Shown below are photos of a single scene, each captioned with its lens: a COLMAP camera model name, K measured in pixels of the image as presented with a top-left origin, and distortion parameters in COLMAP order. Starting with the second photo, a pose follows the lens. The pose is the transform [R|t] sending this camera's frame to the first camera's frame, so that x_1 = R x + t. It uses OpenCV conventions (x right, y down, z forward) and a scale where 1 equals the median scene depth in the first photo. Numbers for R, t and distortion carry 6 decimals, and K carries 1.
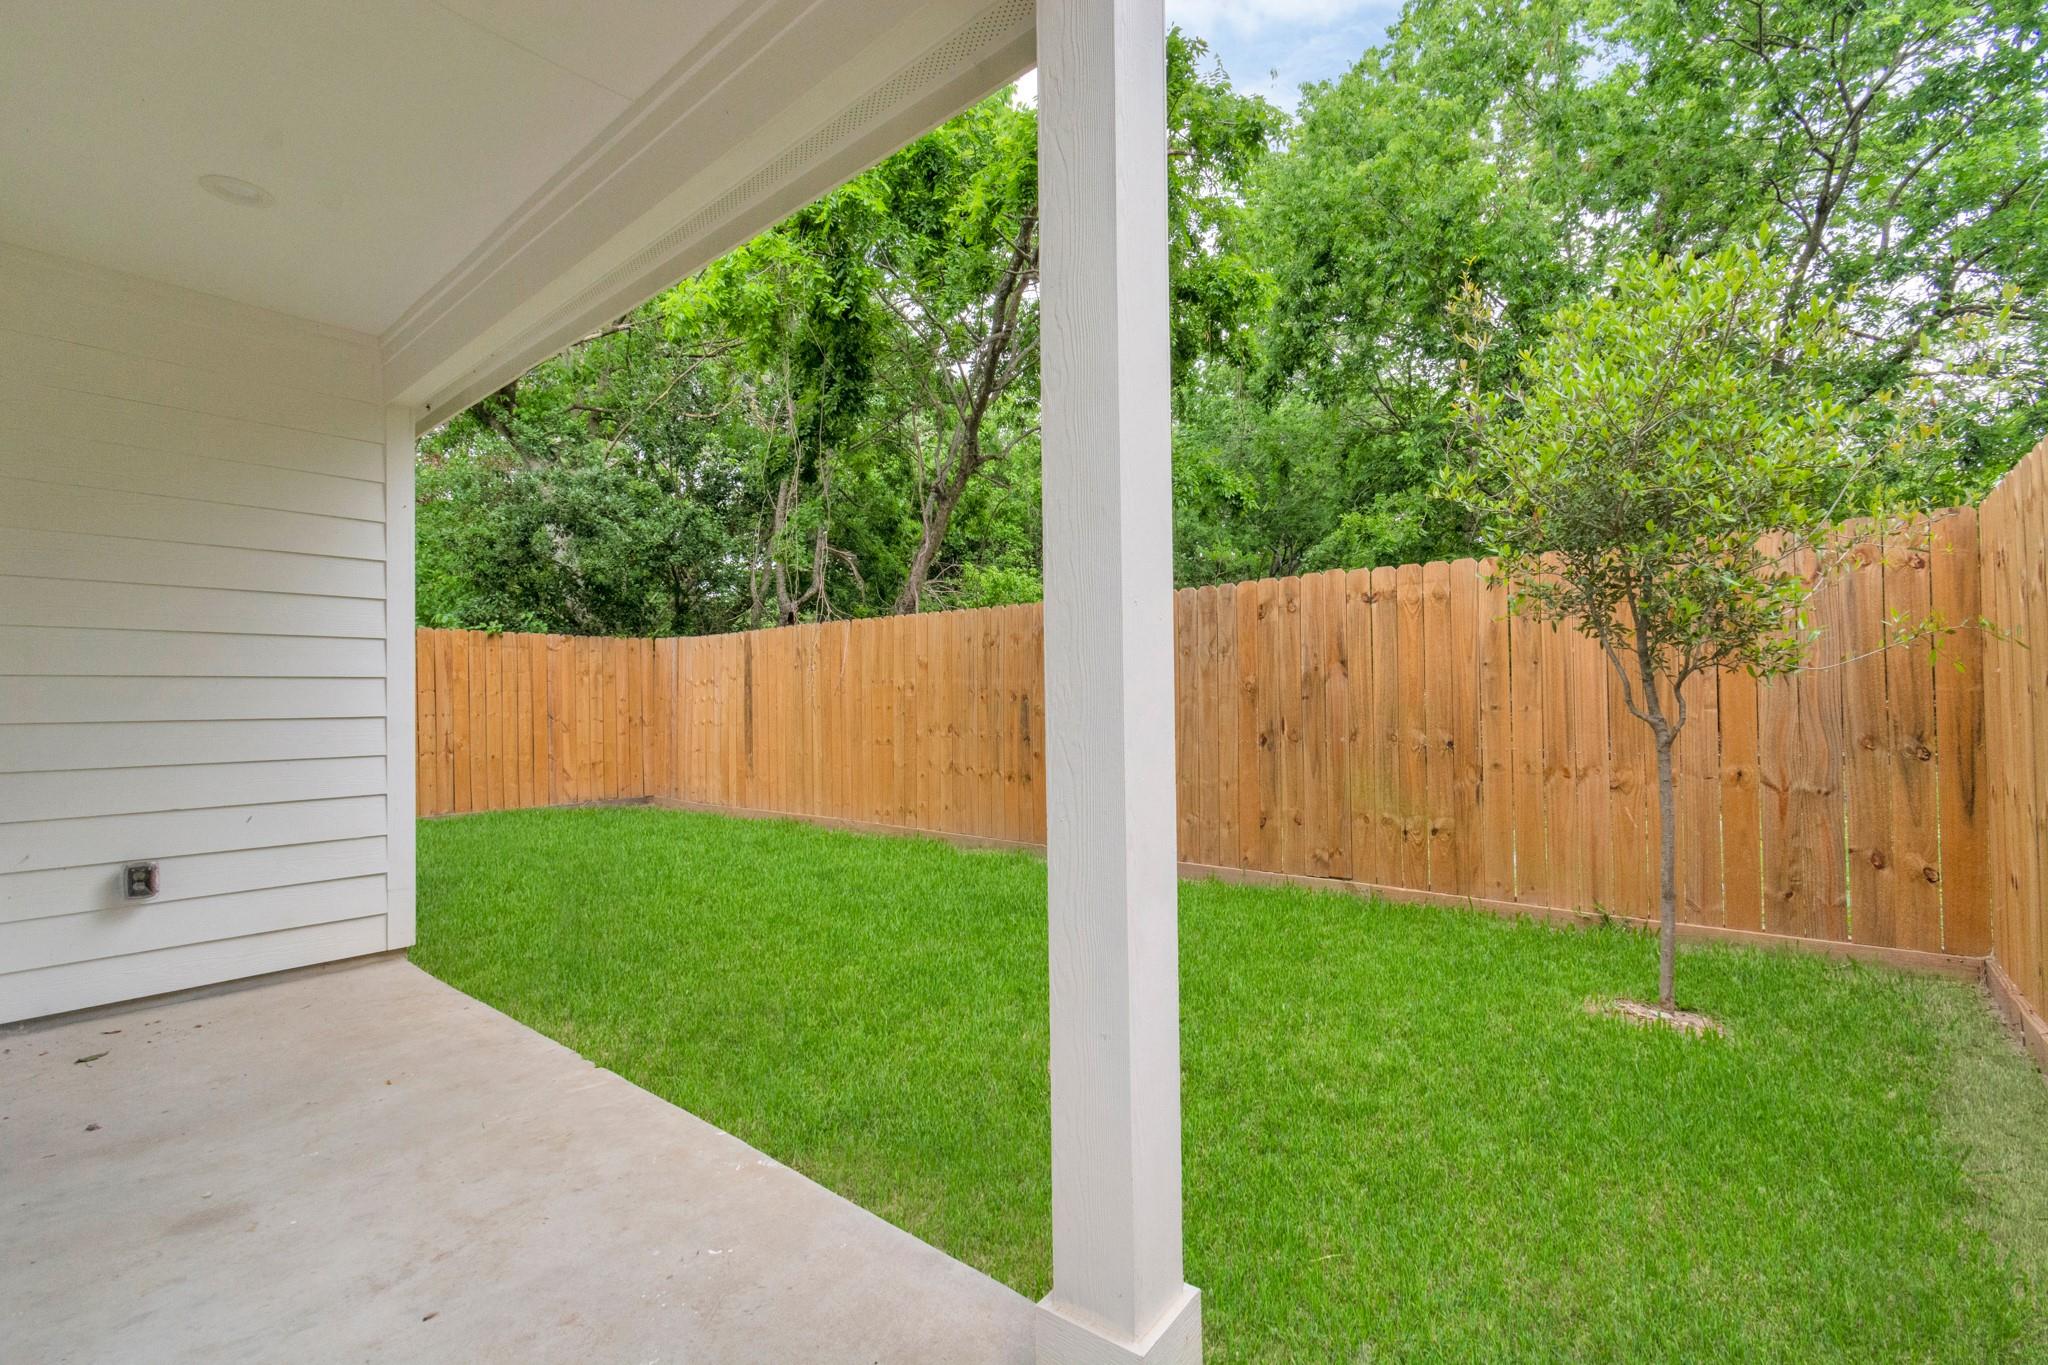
lens RADIAL K [[925.6, 0, 1032.5], [0, 925.6, 689.0], [0, 0, 1]] dist [0.000810, 0.000209]
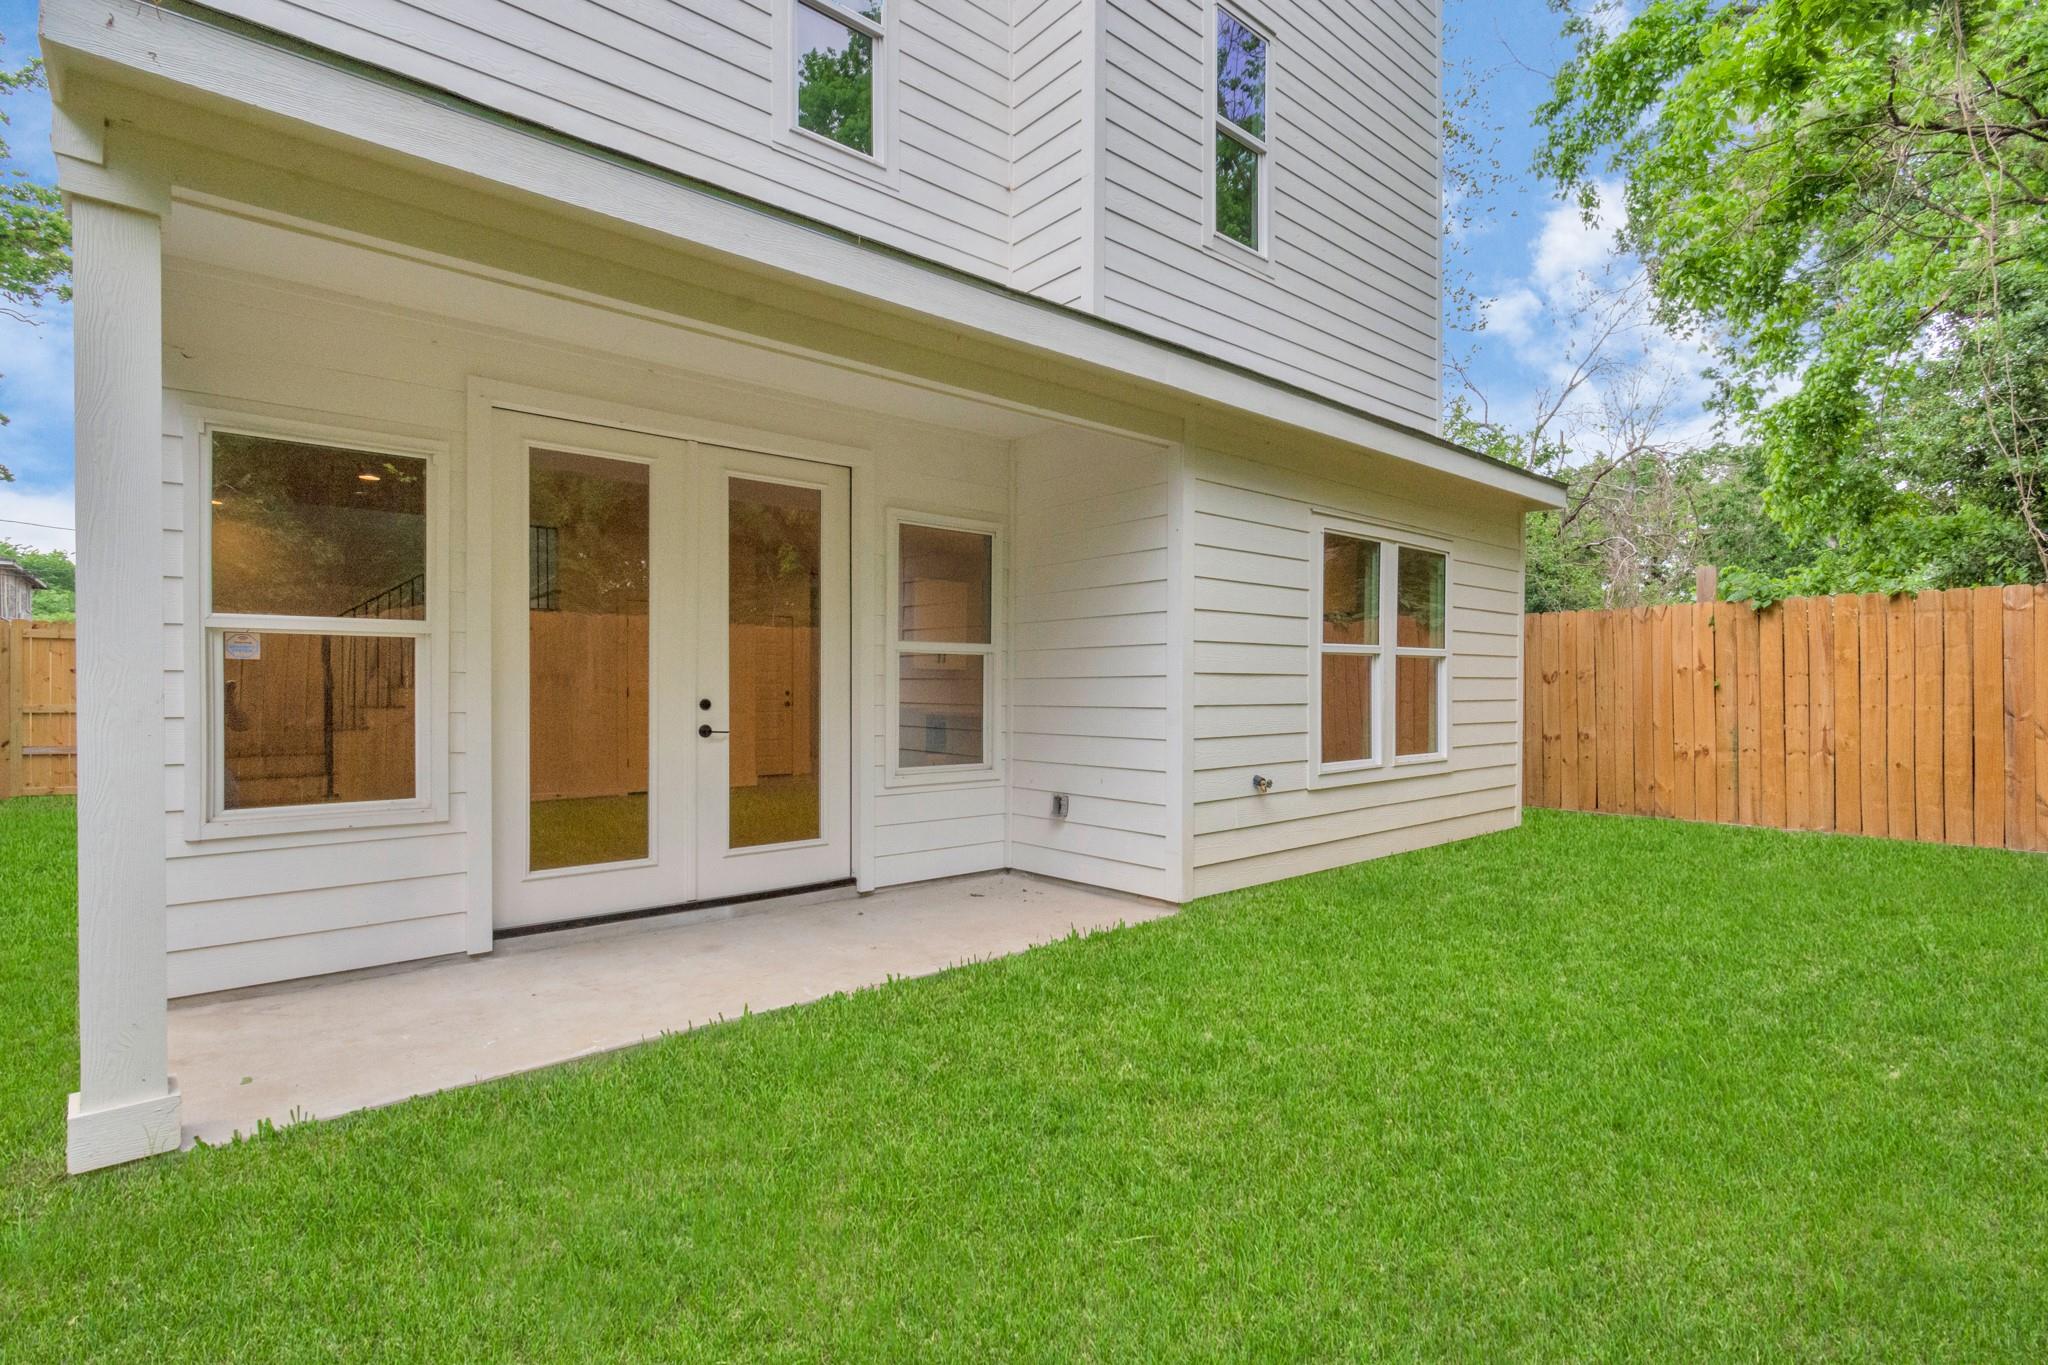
lens RADIAL K [[925.6, 0, 1032.0], [0, 925.6, 681.1], [0, 0, 1]] dist [0.000810, 0.000209]
pose [[-0.135838, 0.006076, -0.990712, 0.232904], [0.015019, 0.999879, 0.004073, -0.005720], [0.990617, -0.014326, -0.135913, 0.437418]]
